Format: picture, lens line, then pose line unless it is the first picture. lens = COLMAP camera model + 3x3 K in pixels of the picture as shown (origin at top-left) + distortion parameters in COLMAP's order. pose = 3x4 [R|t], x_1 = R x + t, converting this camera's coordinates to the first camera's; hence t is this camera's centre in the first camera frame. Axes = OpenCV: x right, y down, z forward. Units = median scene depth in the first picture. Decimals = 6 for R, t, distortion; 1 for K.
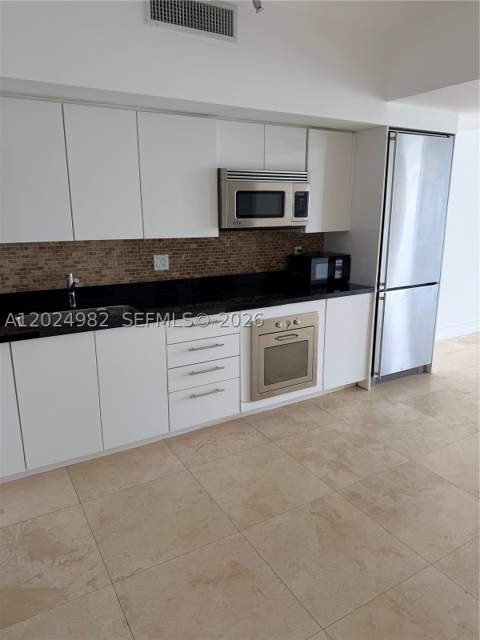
lens RADIAL K [[449.7, 0, 238.5], [0, 449.7, 321.2], [0, 0, 1]] dist [0.069051, -0.089786]
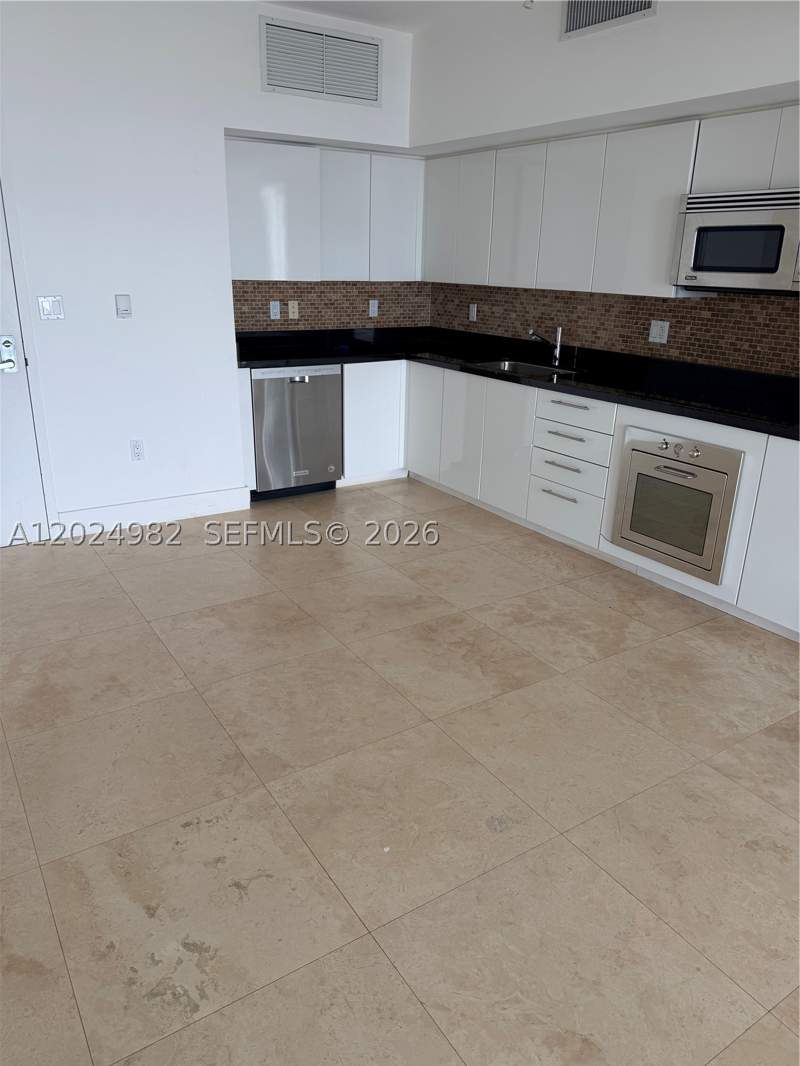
lens RADIAL K [[749.0, 0, 390.3], [0, 749.0, 530.1], [0, 0, 1]] dist [0.069051, -0.089786]
pose [[0.032644, 0.344999, -0.938035, 1.134399], [-0.263335, 0.908342, 0.324914, -0.129769], [0.964152, 0.236411, 0.120502, 0.540011]]
